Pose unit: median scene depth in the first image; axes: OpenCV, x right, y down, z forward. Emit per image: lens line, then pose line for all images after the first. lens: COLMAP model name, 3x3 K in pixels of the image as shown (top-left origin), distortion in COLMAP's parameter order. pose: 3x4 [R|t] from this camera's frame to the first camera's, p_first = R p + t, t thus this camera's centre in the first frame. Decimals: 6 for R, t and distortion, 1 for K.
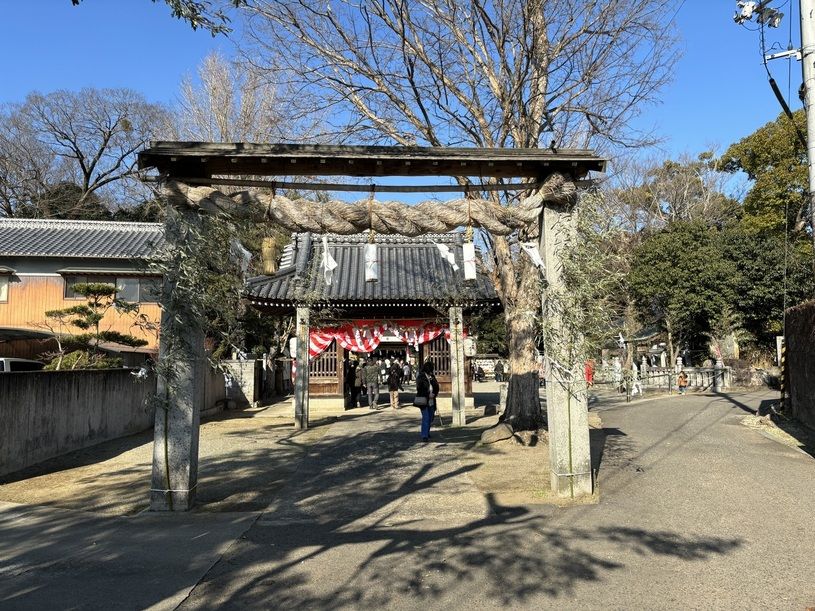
lens RADIAL K [[616.7, 0, 409.6], [0, 616.7, 304.4], [0, 0, 1]] dist [0.000853, 0.000276]
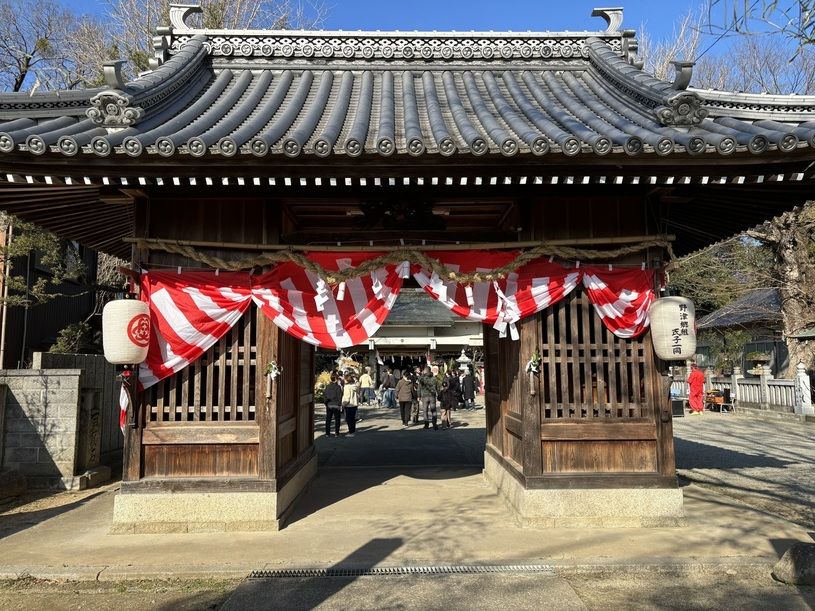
lens RADIAL K [[616.7, 0, 405.4], [0, 616.7, 306.4], [0, 0, 1]] dist [0.000853, 0.000276]
pose [[0.999542, -0.005208, -0.029806, -0.029355], [0.005004, 0.999964, -0.006908, 0.058700], [0.029841, 0.006756, 0.999532, 0.670566]]
